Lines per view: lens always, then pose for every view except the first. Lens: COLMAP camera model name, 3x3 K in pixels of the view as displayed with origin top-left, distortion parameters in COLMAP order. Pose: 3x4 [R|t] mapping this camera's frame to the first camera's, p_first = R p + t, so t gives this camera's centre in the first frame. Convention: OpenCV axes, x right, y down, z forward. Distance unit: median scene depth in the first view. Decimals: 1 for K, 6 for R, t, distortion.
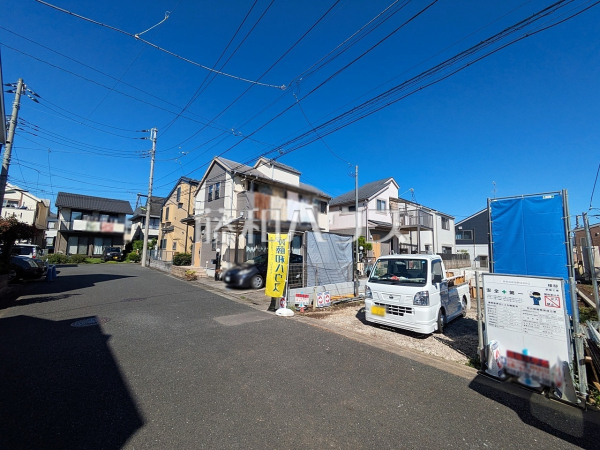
lens RADIAL K [[236.9, 0, 300.5], [0, 236.9, 226.3], [0, 0, 1]] dist [-0.001168, 0.000565]
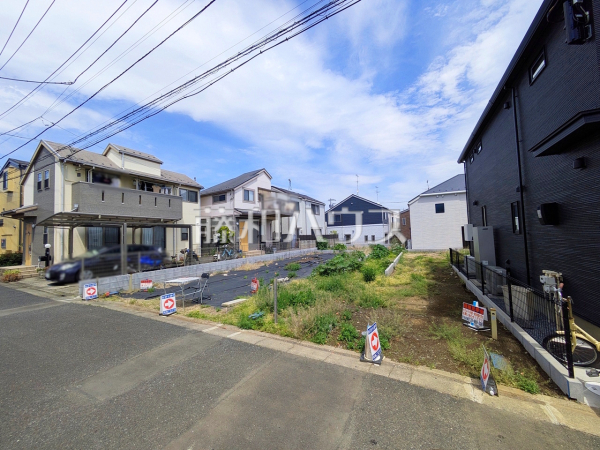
lens RADIAL K [[236.9, 0, 300.5], [0, 236.9, 226.3], [0, 0, 1]] dist [-0.001168, 0.000565]
pose [[0.944941, -0.042801, 0.324430, 0.278612], [0.022411, 0.997546, 0.066329, -0.013915], [-0.326472, -0.055407, 0.943581, -0.180966]]
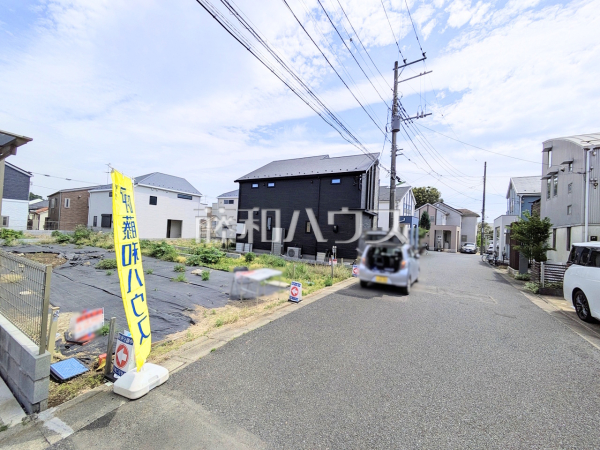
lens RADIAL K [[236.9, 0, 300.5], [0, 236.9, 226.3], [0, 0, 1]] dist [-0.001168, 0.000565]
pose [[-0.276169, -0.026875, 0.960733, -0.260175], [-0.163779, 0.986305, -0.019489, 0.033031], [-0.947052, -0.162730, -0.276788, 0.440384]]
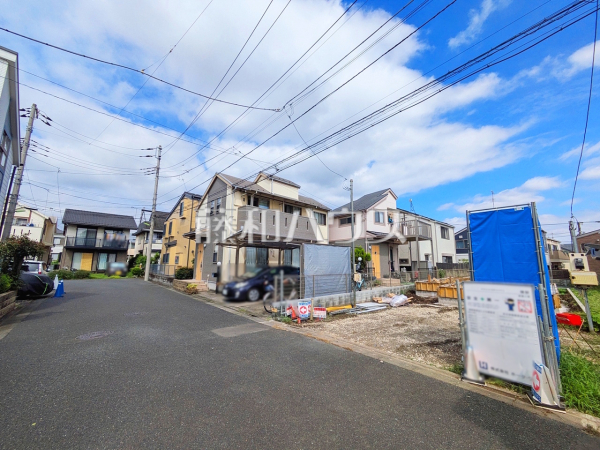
lens RADIAL K [[236.7, 0, 300.0], [0, 236.7, 225.0], [0, 0, 1]] dist [-0.000666, 0.000173]
pose [[0.999745, -0.019078, -0.012043, 0.017516], [0.018391, 0.998329, -0.054787, -0.003094], [0.013068, 0.054551, 0.998425, -0.023798]]
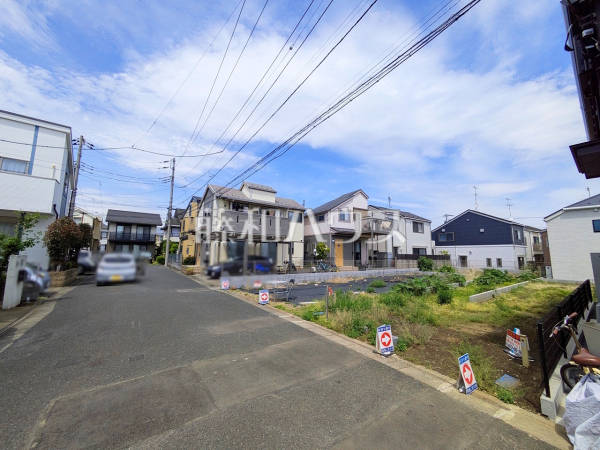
lens RADIAL K [[236.9, 0, 300.5], [0, 236.9, 226.3], [0, 0, 1]] dist [-0.001168, 0.000565]
pose [[0.992079, -0.024830, -0.123138, 0.363156], [0.023057, 0.999609, -0.015808, -0.022442], [0.123482, 0.012843, 0.992264, -0.312636]]
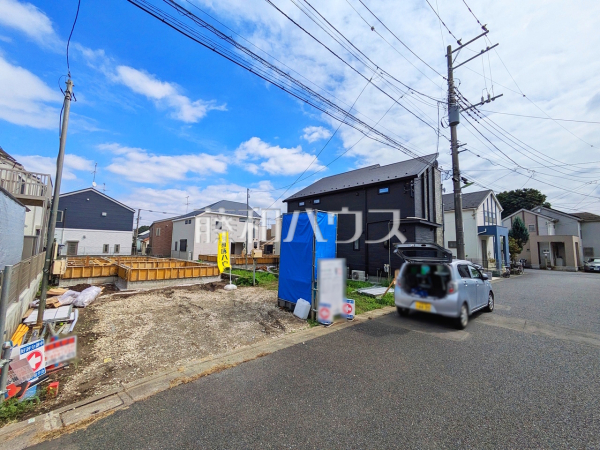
lens RADIAL K [[238.0, 0, 301.6], [0, 238.0, 227.0], [0, 0, 1]] dist [0.001441, 0.000499]
pose [[0.001919, 0.058330, 0.998295, -0.217963], [-0.127544, 0.990158, -0.057610, 0.027149], [-0.991831, -0.127216, 0.009340, 0.330535]]
